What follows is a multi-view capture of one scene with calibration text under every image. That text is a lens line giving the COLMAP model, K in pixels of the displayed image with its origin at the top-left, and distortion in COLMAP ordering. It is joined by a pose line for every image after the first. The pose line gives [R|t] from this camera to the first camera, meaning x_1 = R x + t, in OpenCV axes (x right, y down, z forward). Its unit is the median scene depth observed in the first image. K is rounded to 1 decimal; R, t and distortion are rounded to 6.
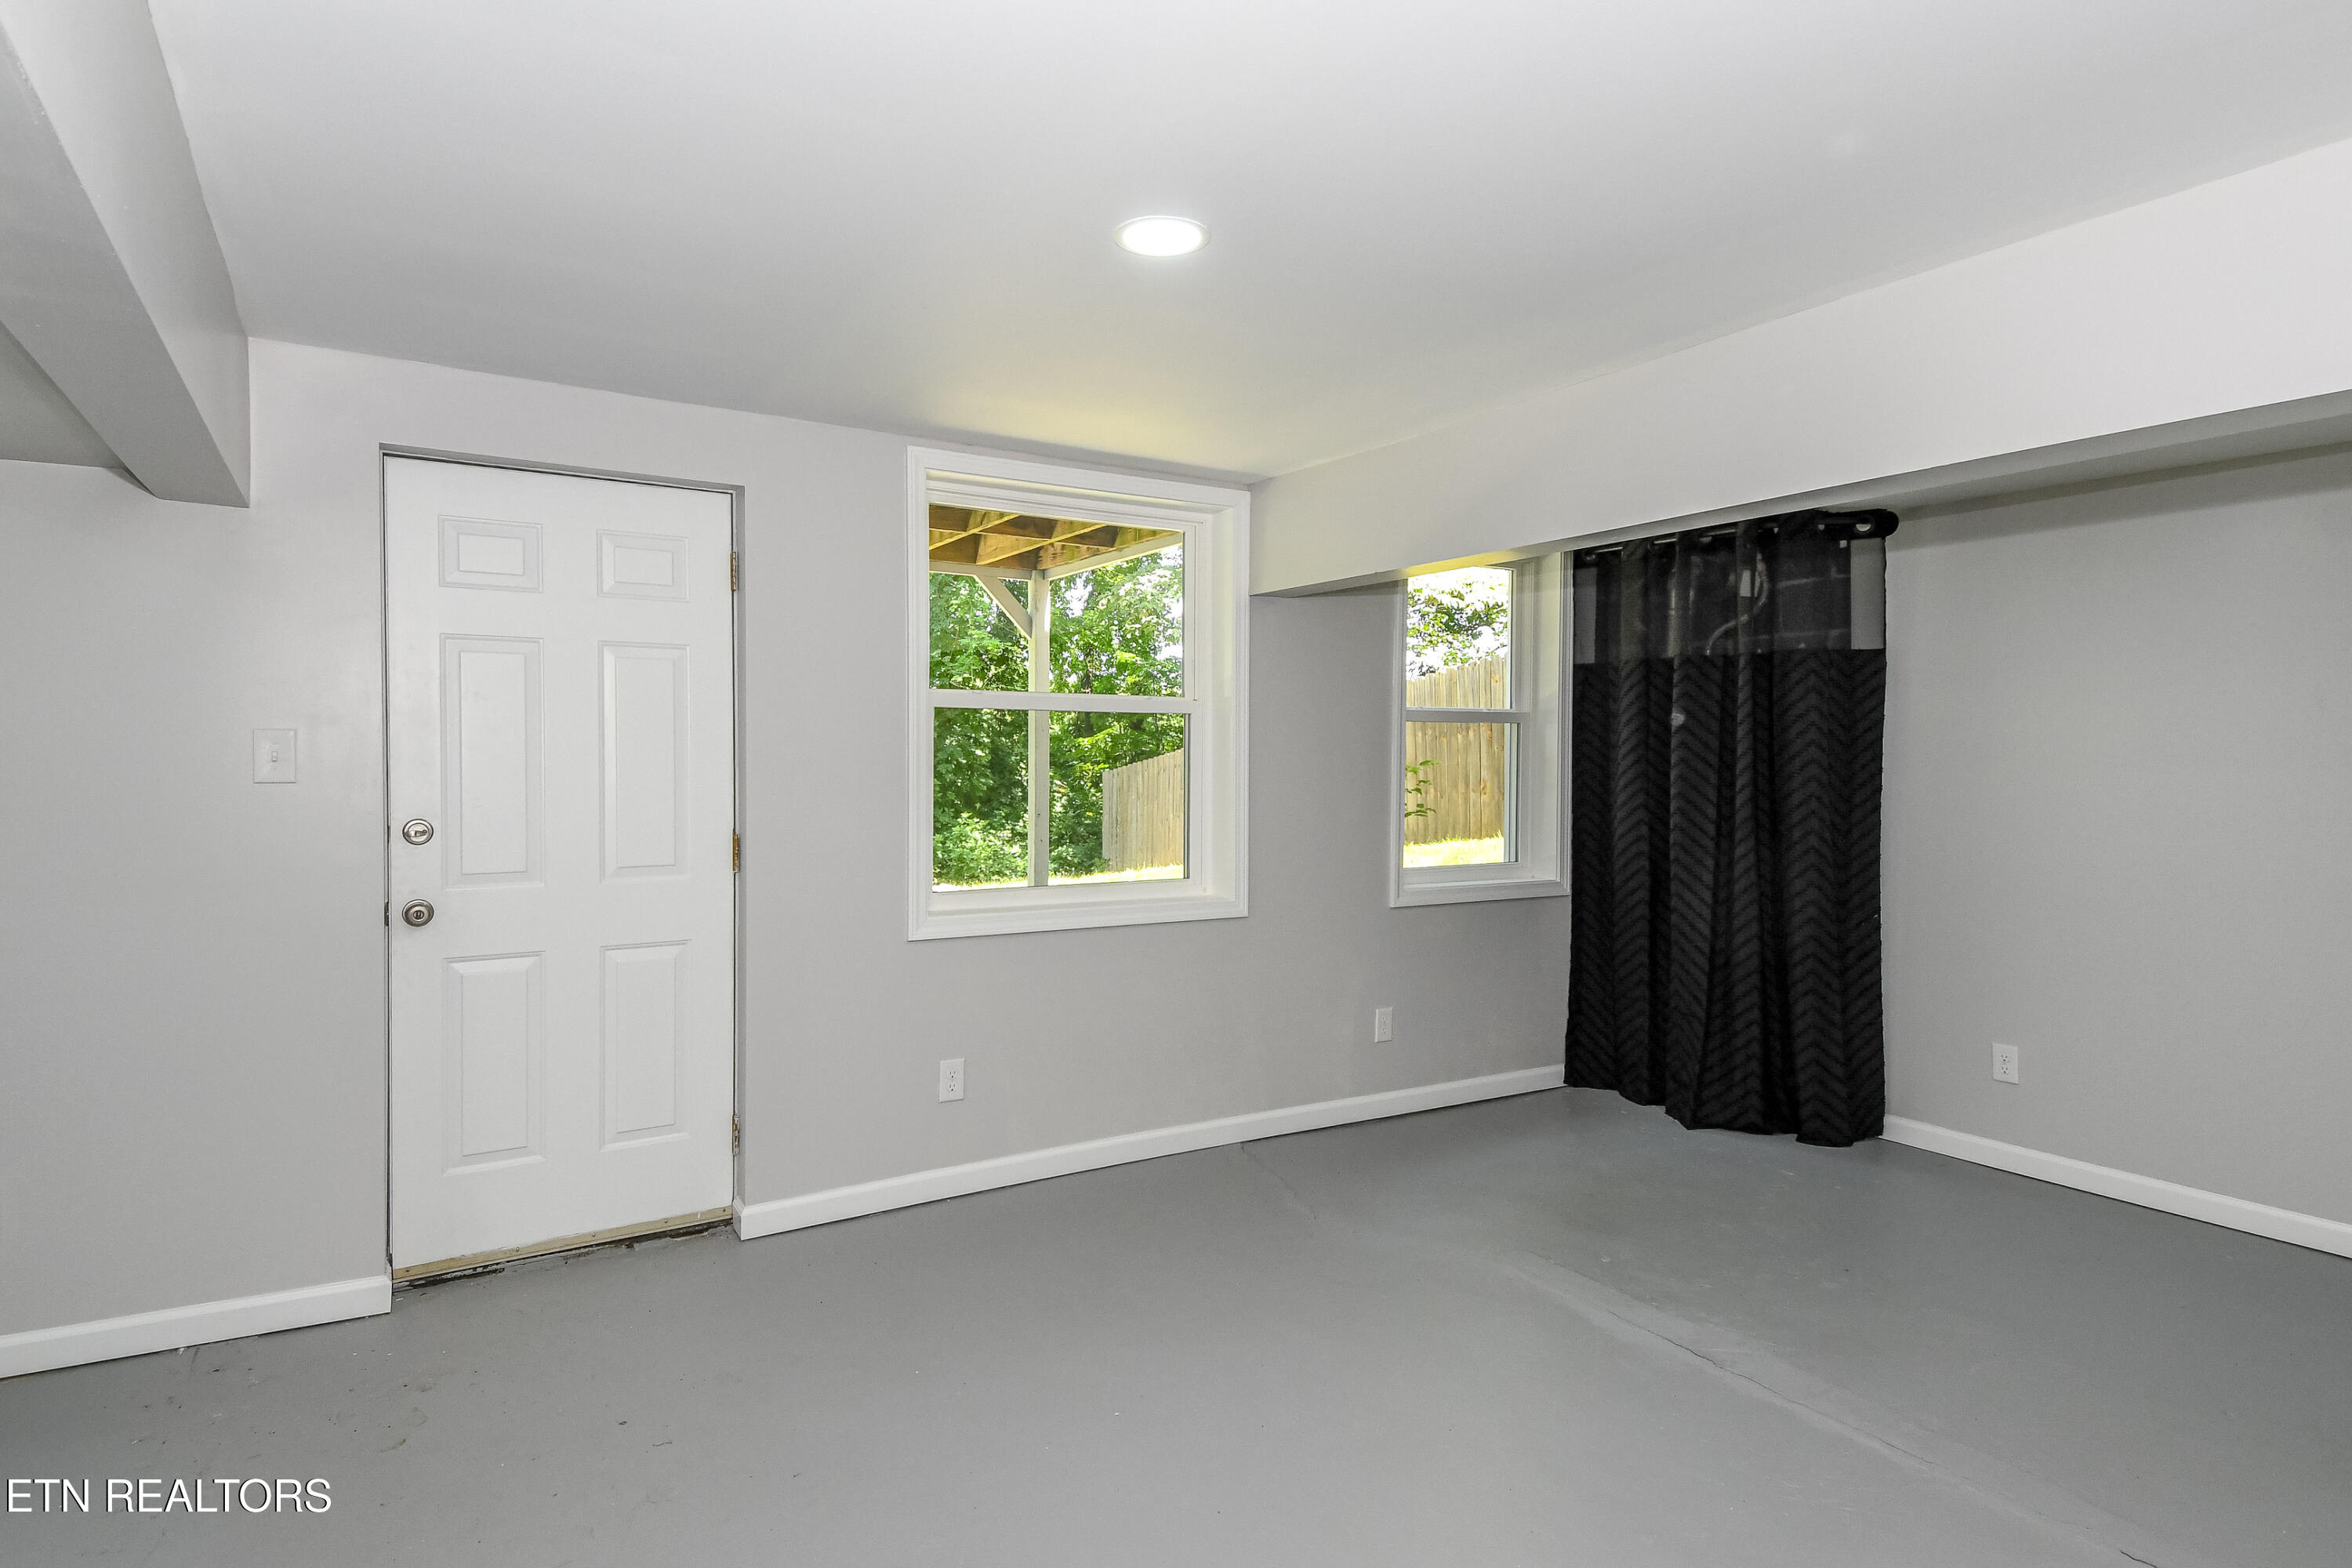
lens RADIAL K [[1247.4, 0, 1176.0], [0, 1247.4, 784.0], [0, 0, 1]] dist [0.069842, -0.056779]
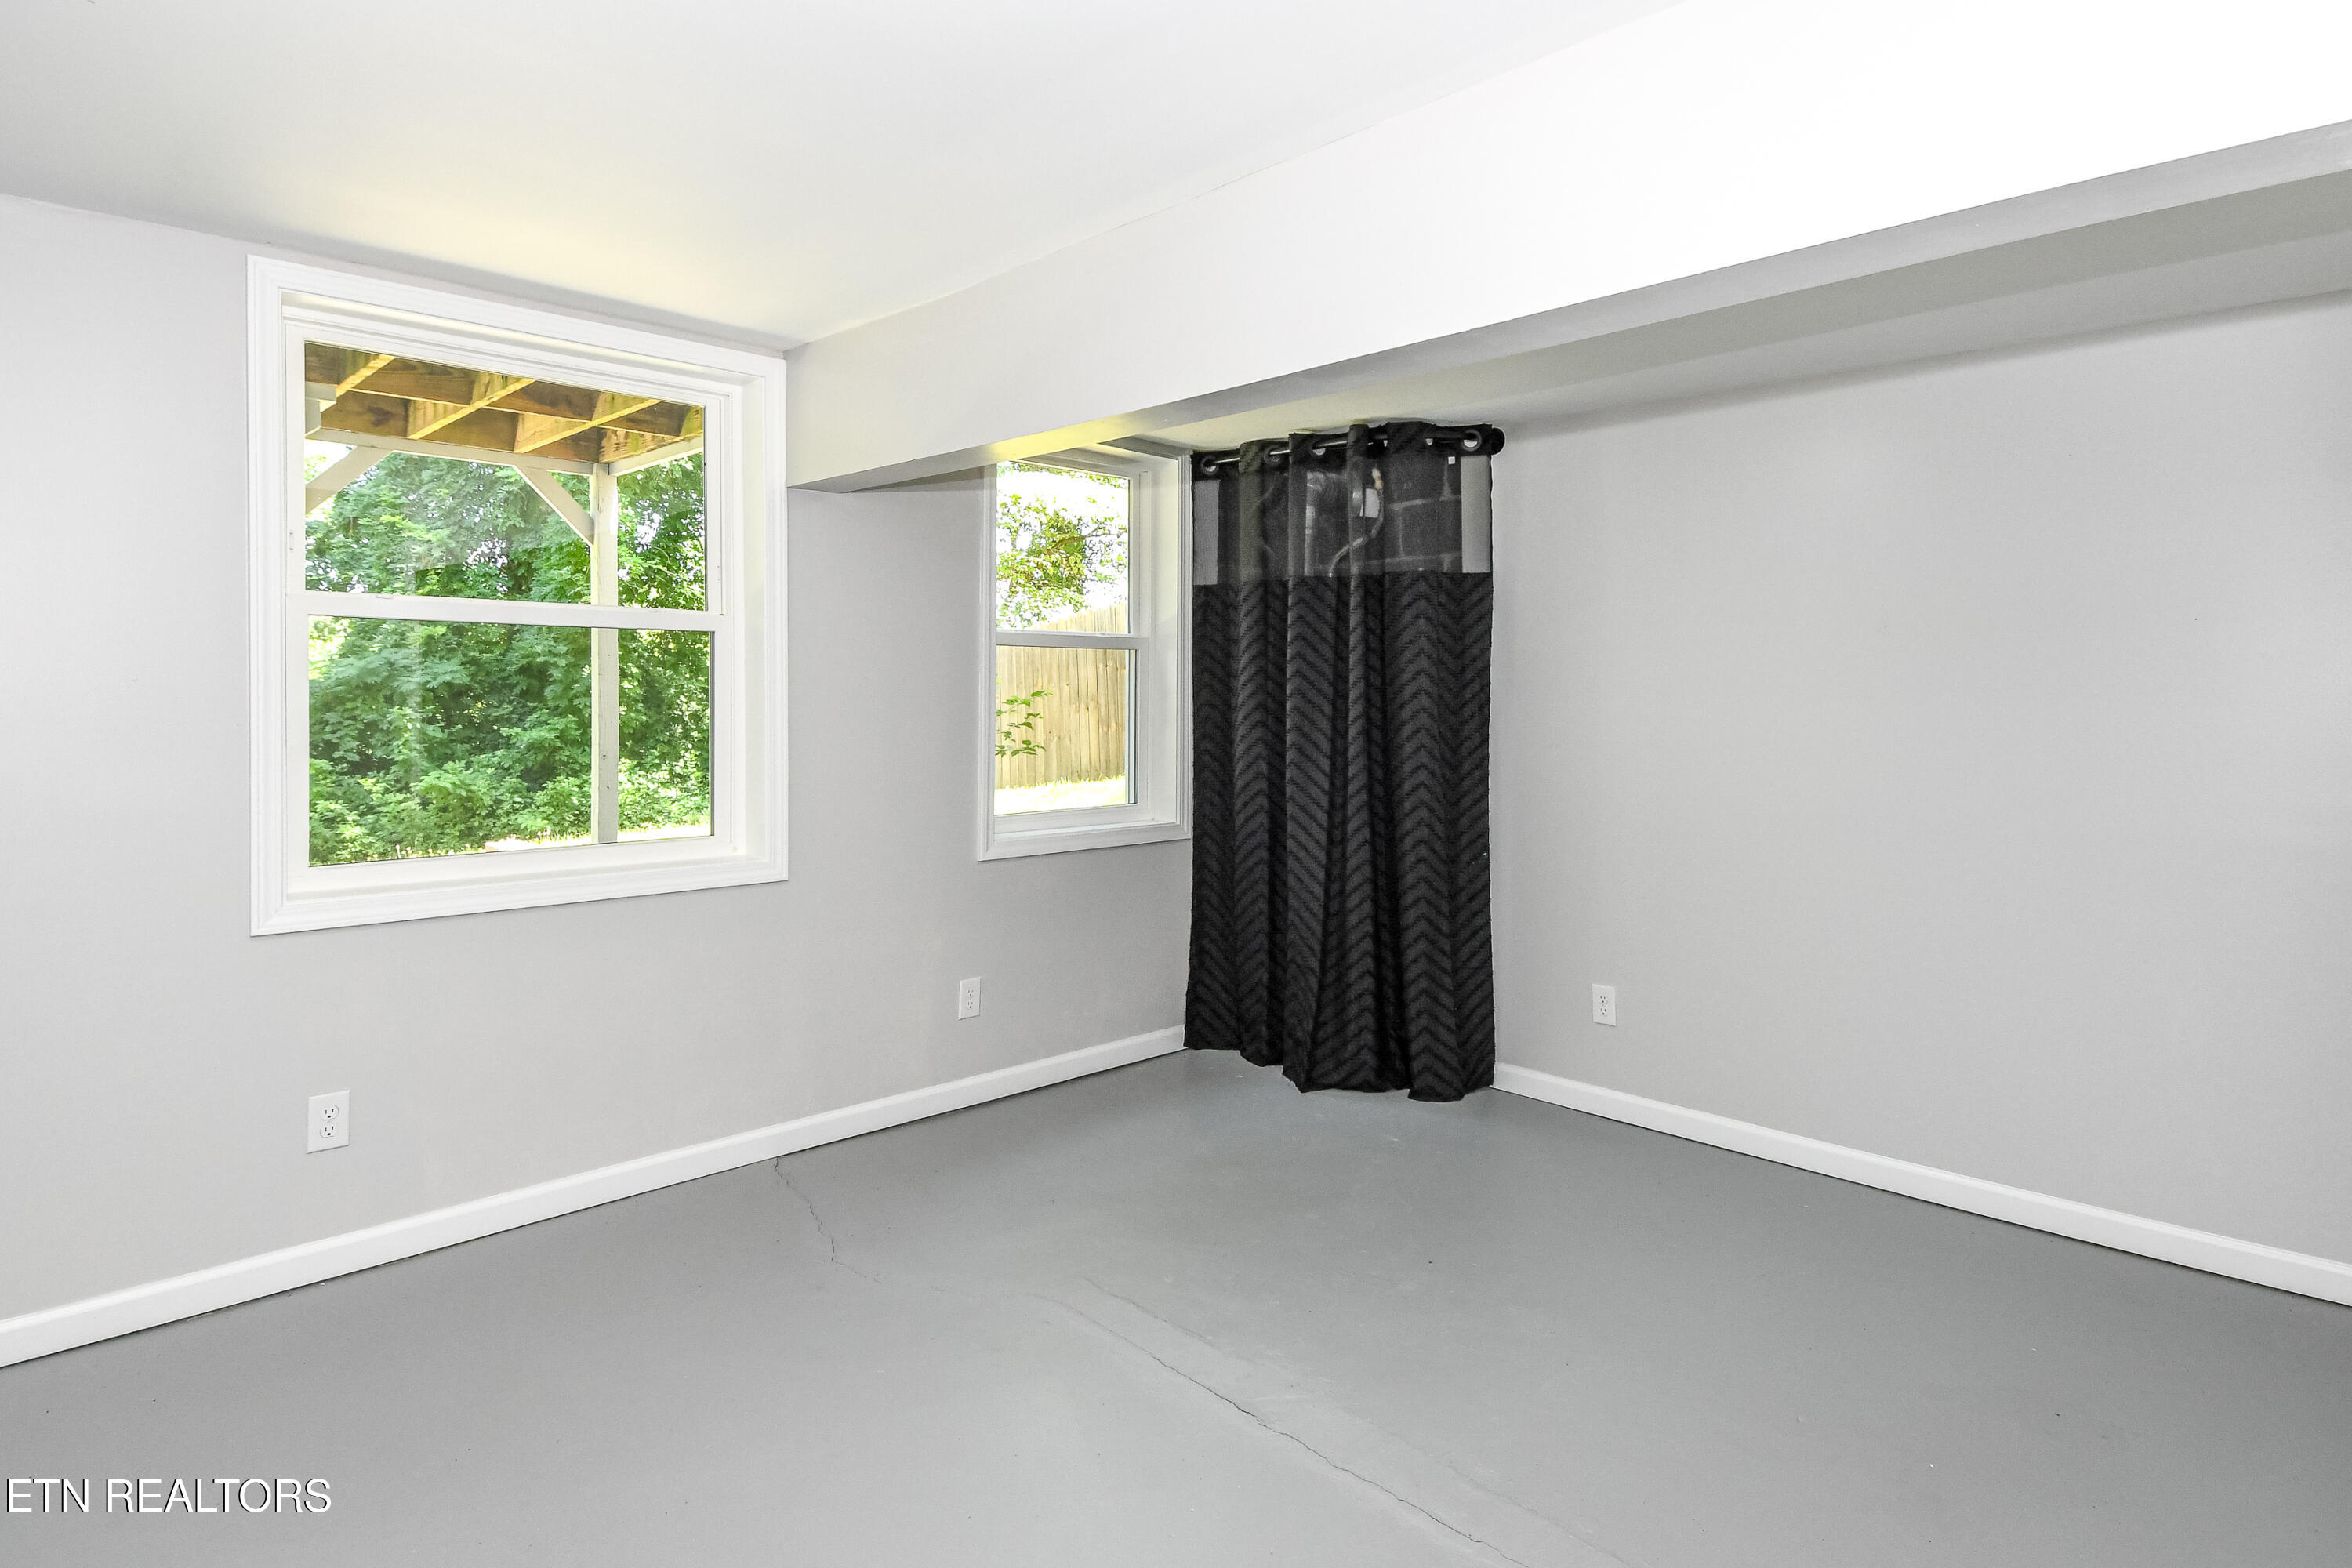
lens RADIAL K [[1266.5, 0, 1184.5], [0, 1266.5, 719.0], [0, 0, 1]] dist [0.069889, -0.060485]
pose [[0.974179, -0.004768, 0.225726, 0.114546], [0.004633, 0.999989, 0.001126, 0.000972], [-0.225729, -0.000051, 0.974190, 0.118655]]
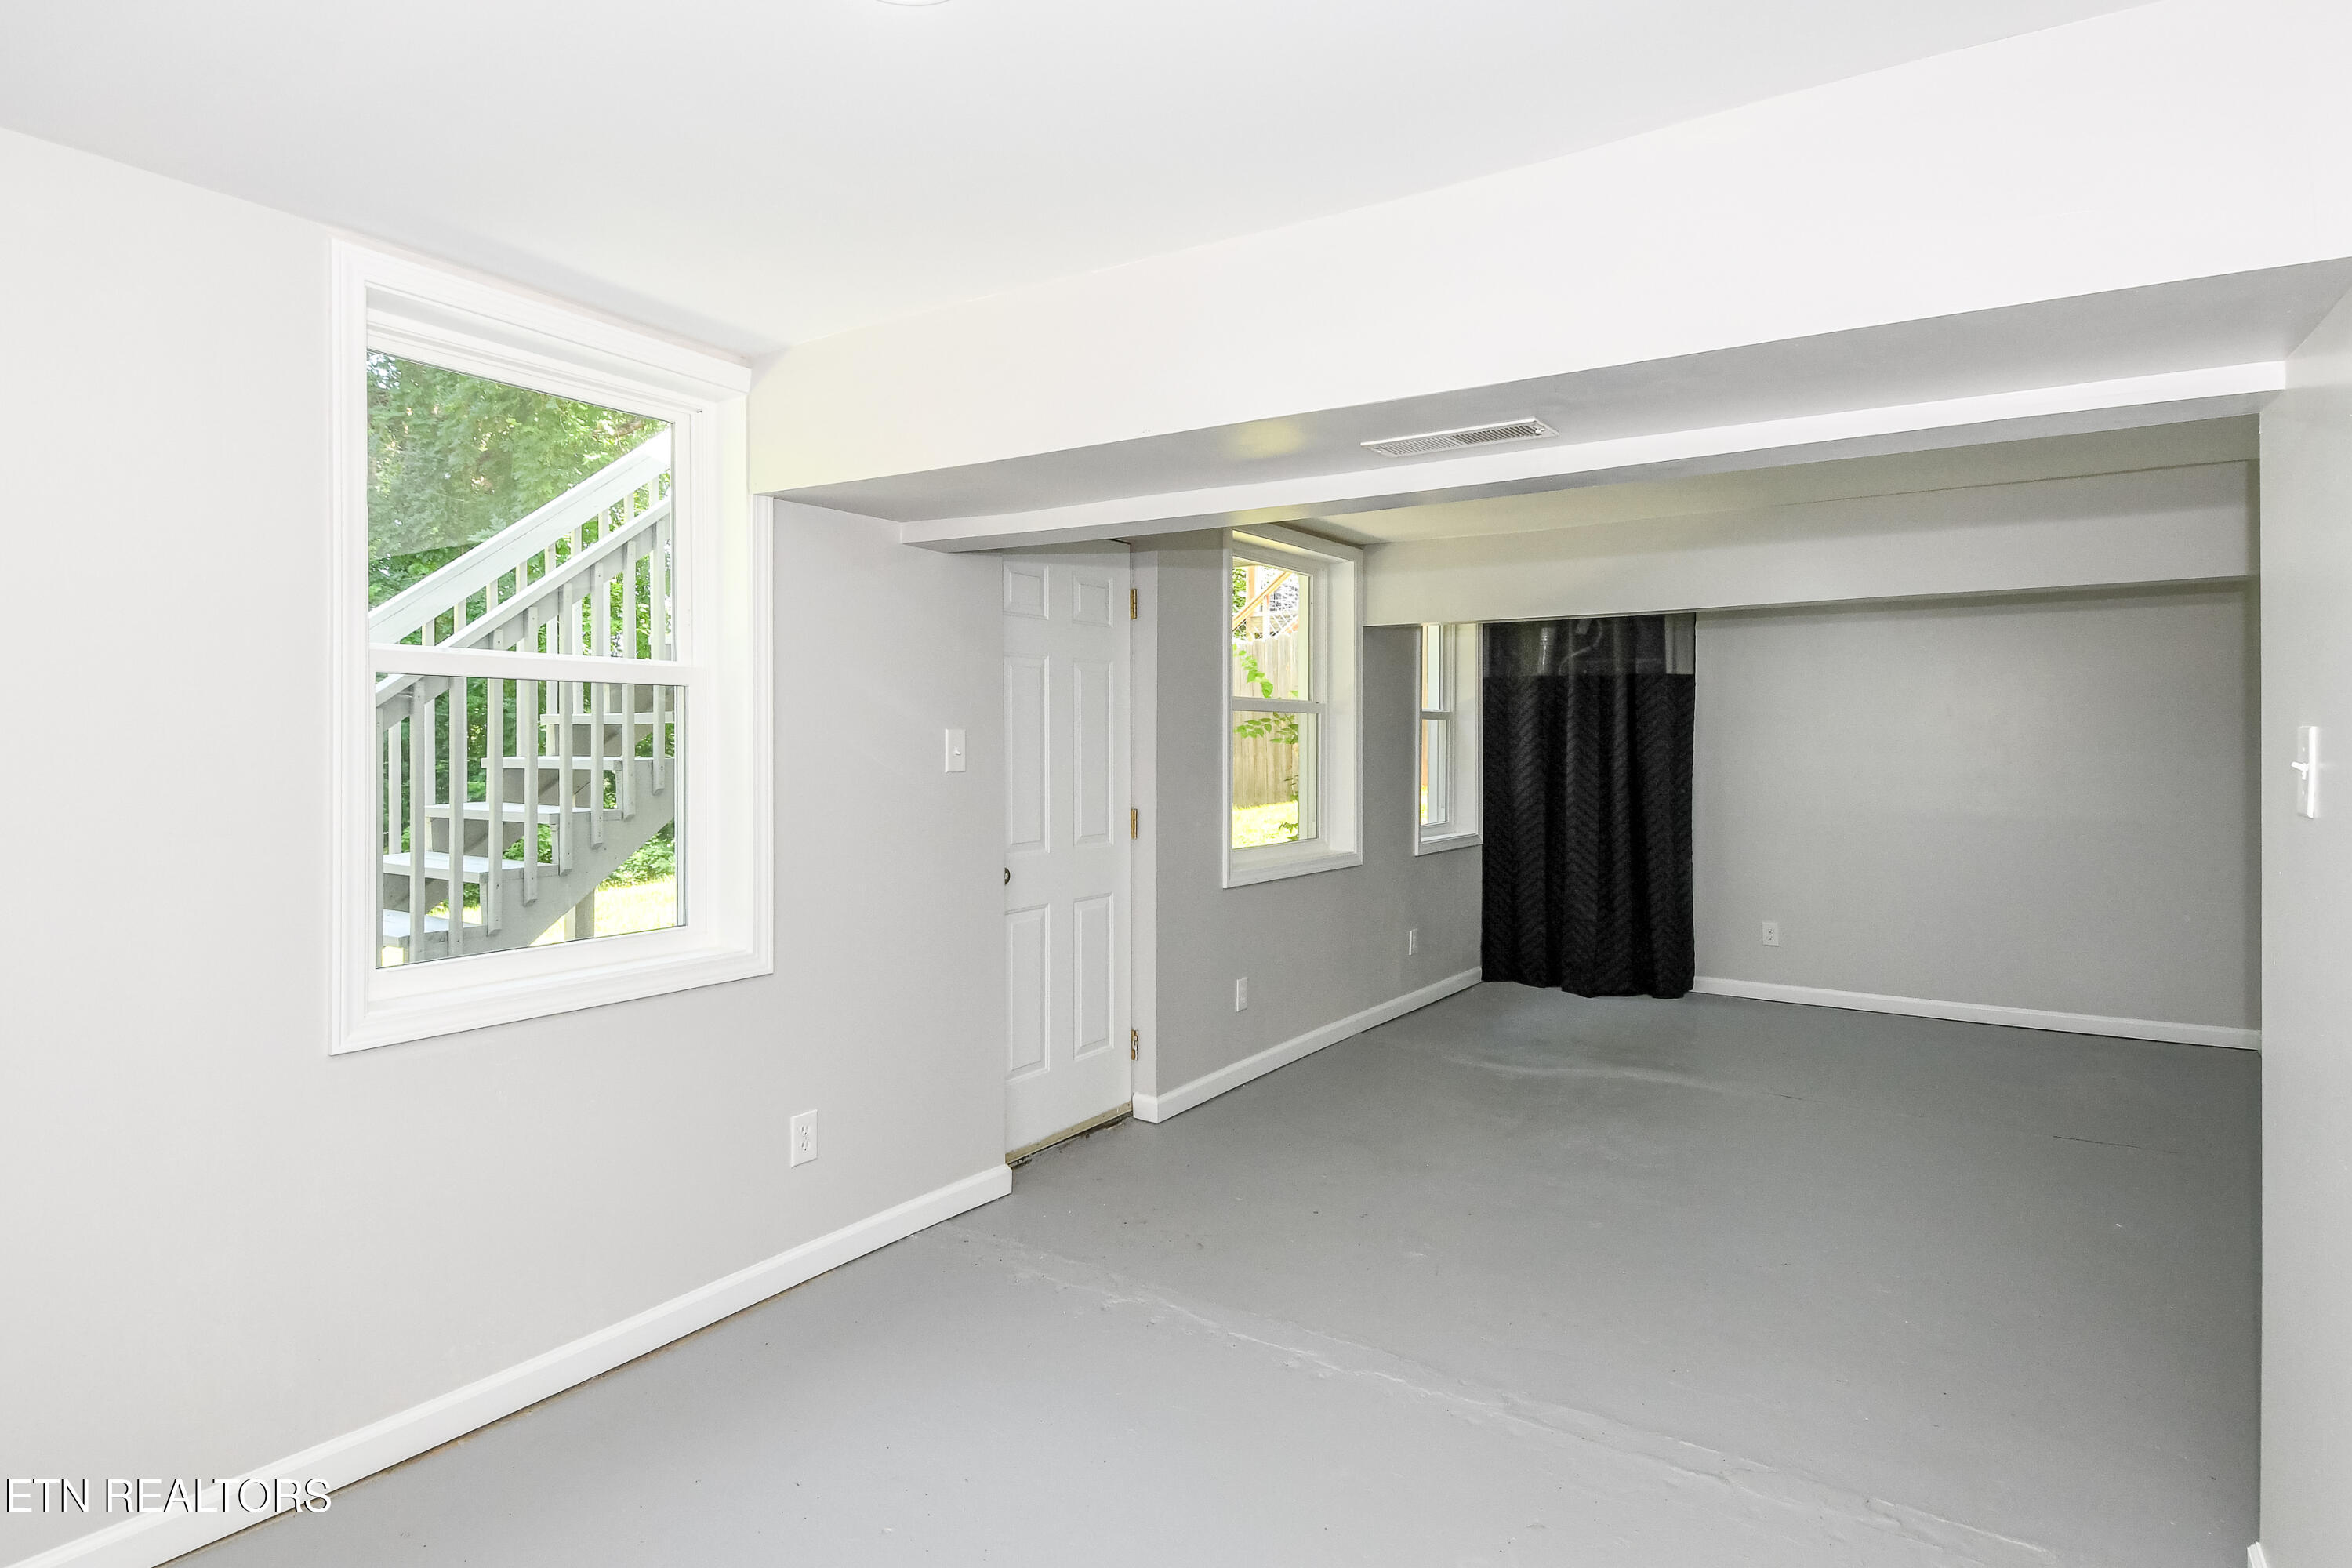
lens RADIAL K [[1277.0, 0, 1192.4], [0, 1277.0, 776.9], [0, 0, 1]] dist [0.076241, -0.062321]
pose [[0.902014, -0.014795, 0.431454, -0.652321], [0.010376, 0.999867, 0.012595, -0.007096], [-0.431582, -0.006884, 0.902047, -0.148673]]
